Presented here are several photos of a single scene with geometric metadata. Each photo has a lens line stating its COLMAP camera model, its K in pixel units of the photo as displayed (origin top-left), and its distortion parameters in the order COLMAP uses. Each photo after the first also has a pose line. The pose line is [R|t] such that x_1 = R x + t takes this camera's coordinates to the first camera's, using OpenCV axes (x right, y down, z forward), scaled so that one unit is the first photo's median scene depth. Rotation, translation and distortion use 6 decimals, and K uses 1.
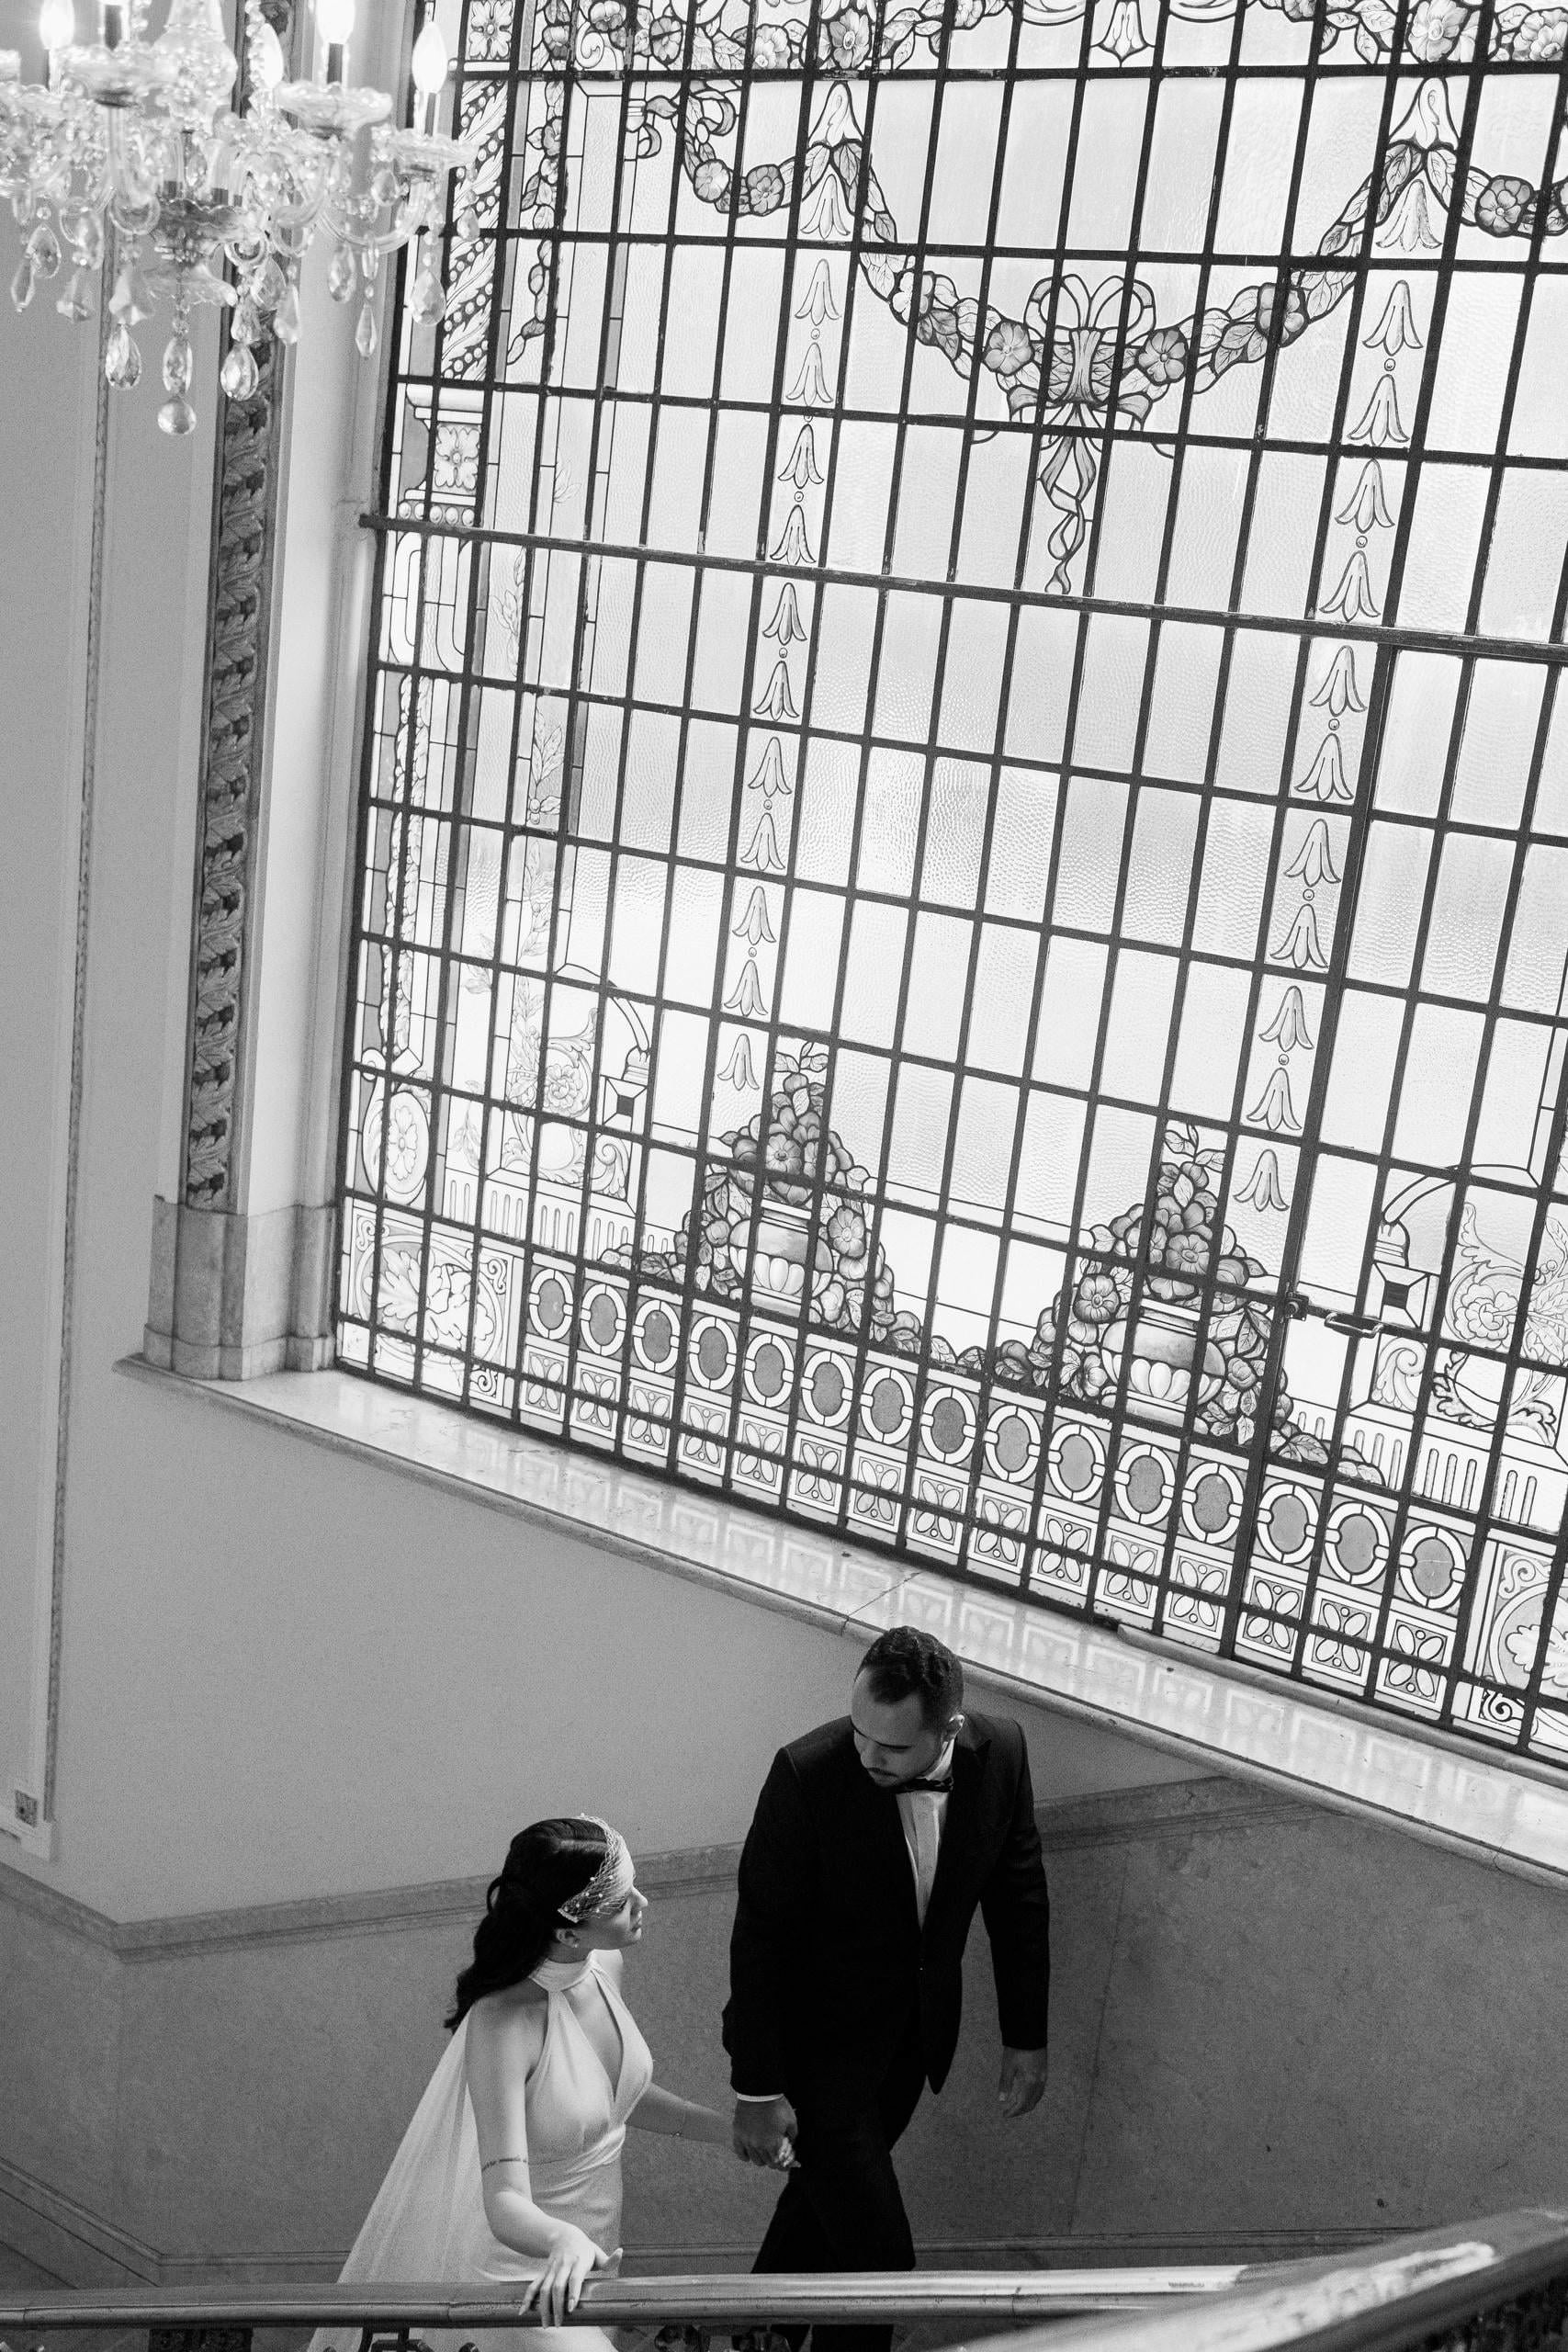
lens RADIAL K [[2469.1, 0, 784.0], [0, 2469.1, 1176.0], [0, 0, 1]] dist [0.015405, 0.016348]
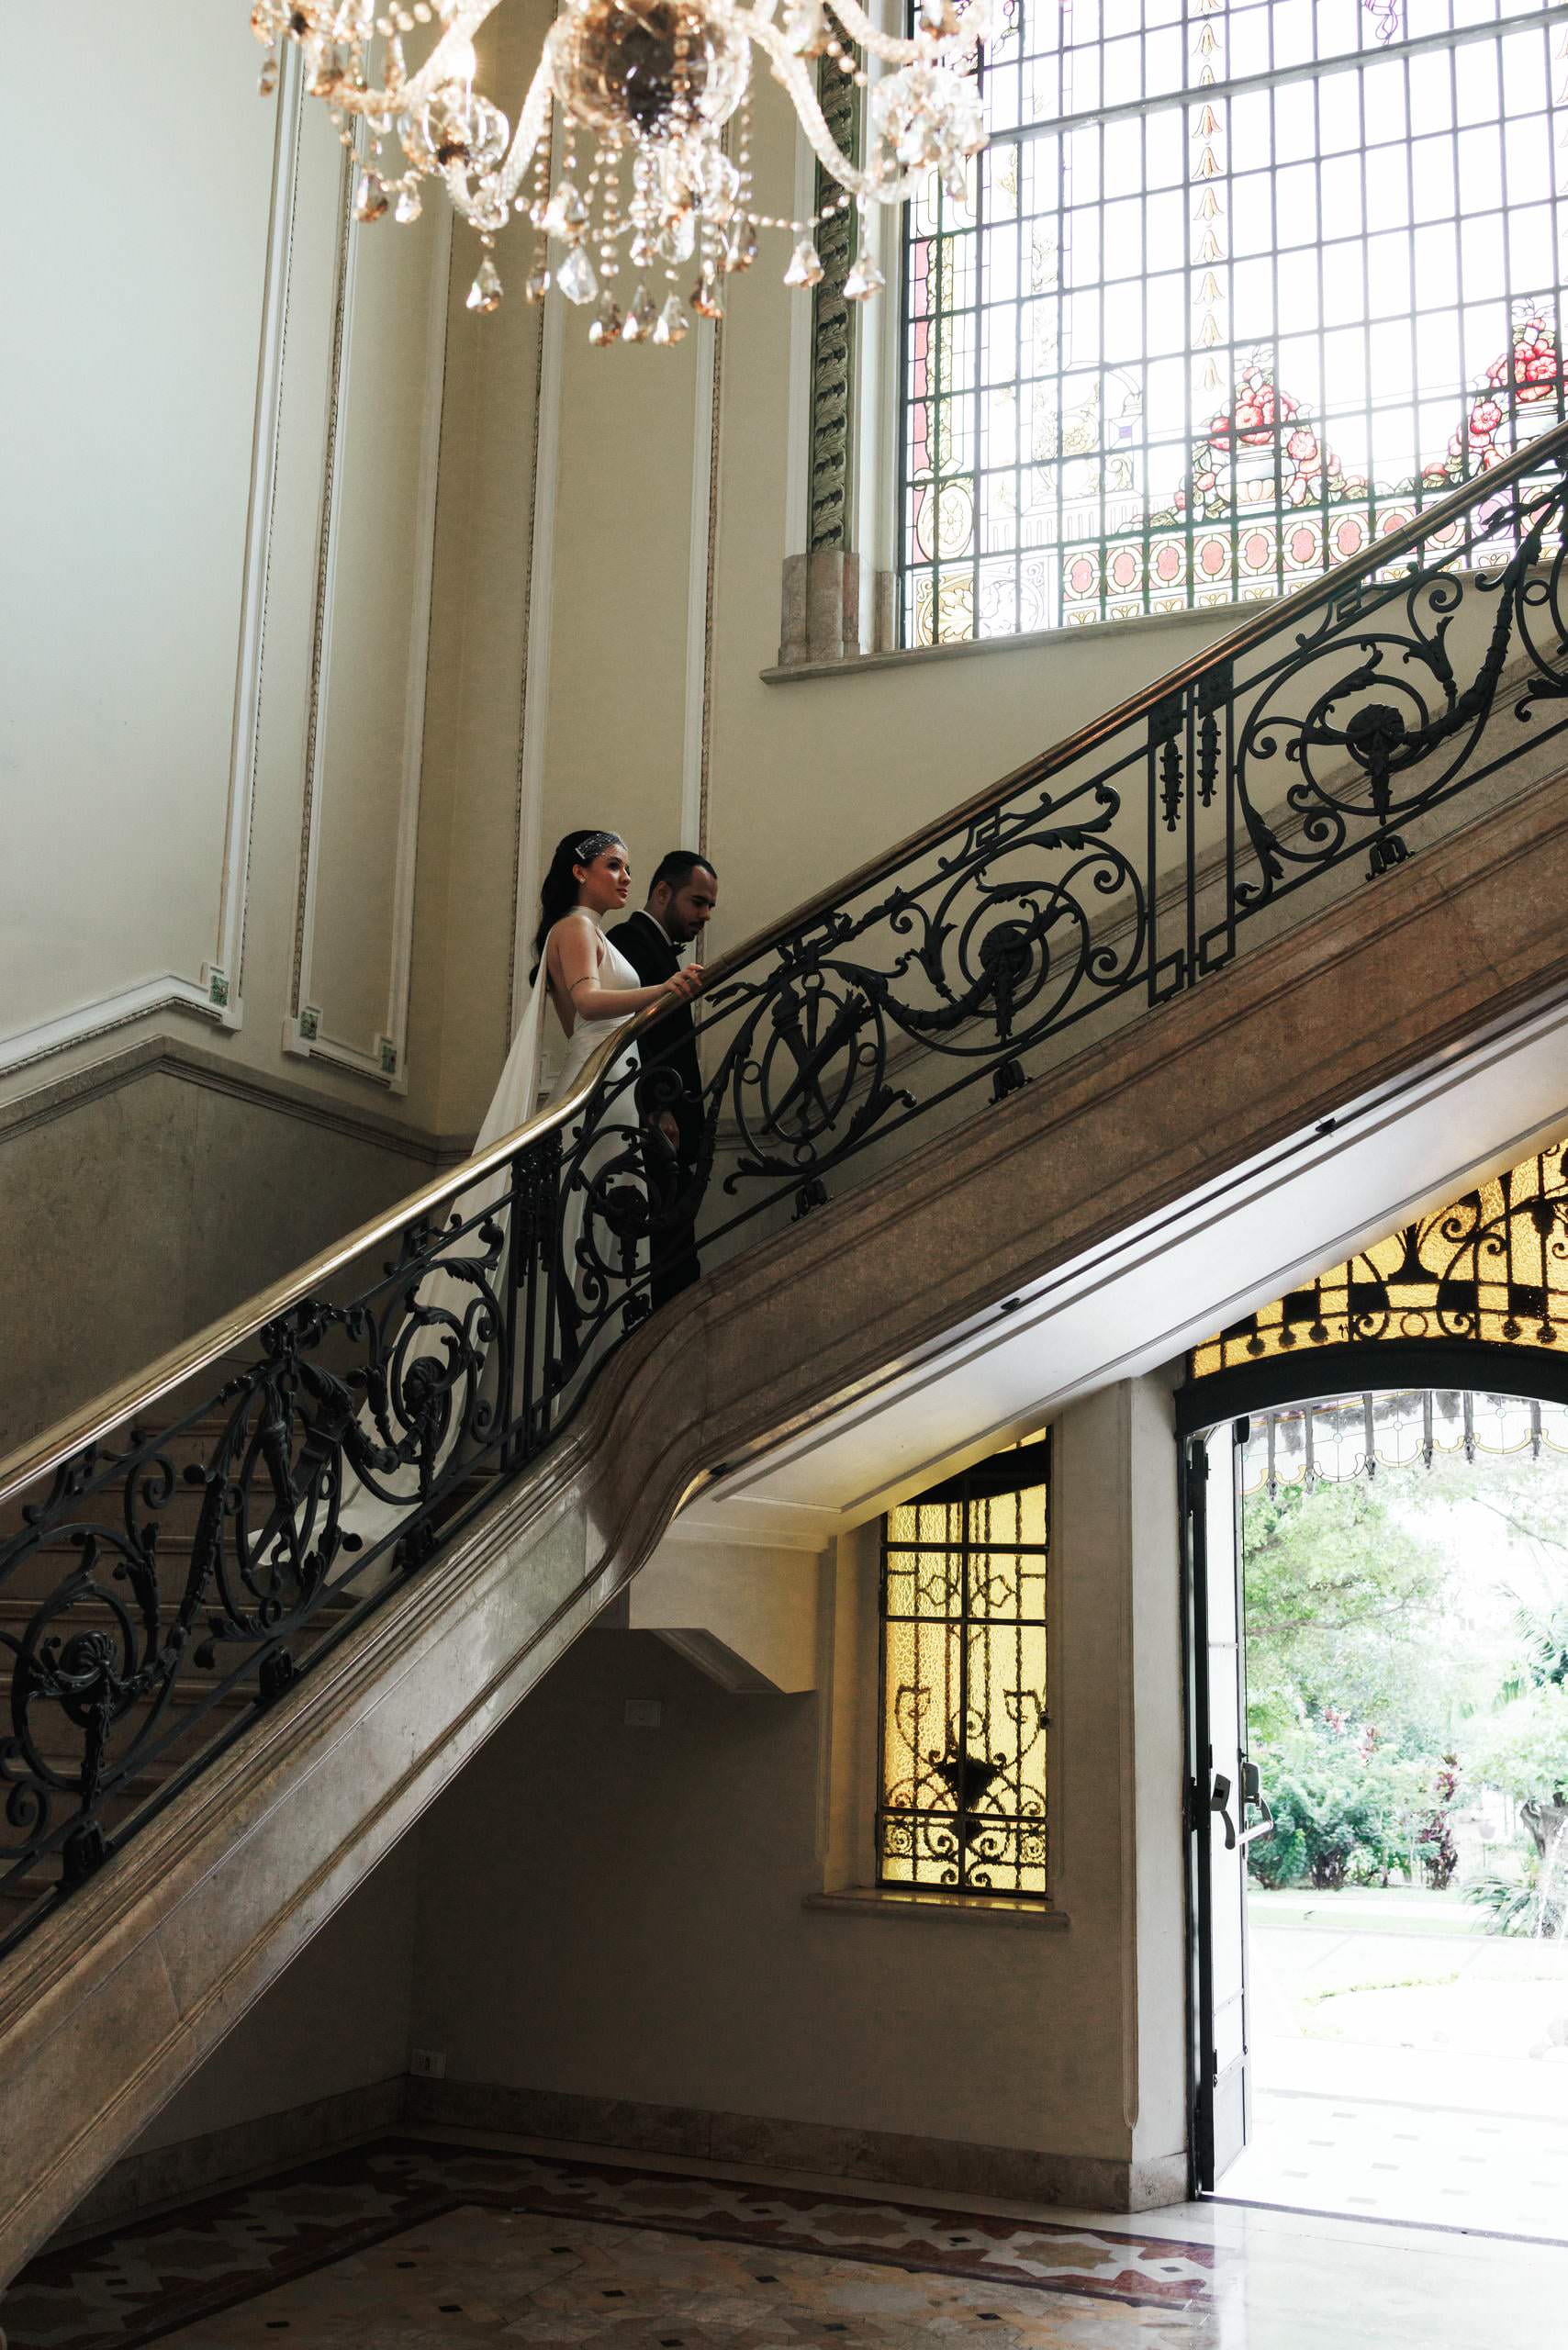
lens RADIAL K [[2467.4, 0, 784.0], [0, 2467.4, 1175.0], [0, 0, 1]] dist [0.015405, 0.016348]
pose [[0.983529, -0.048279, 0.174183, -0.581026], [0.116312, 0.906686, -0.405452, 1.019078], [-0.138355, 0.419033, 0.897368, -0.155462]]
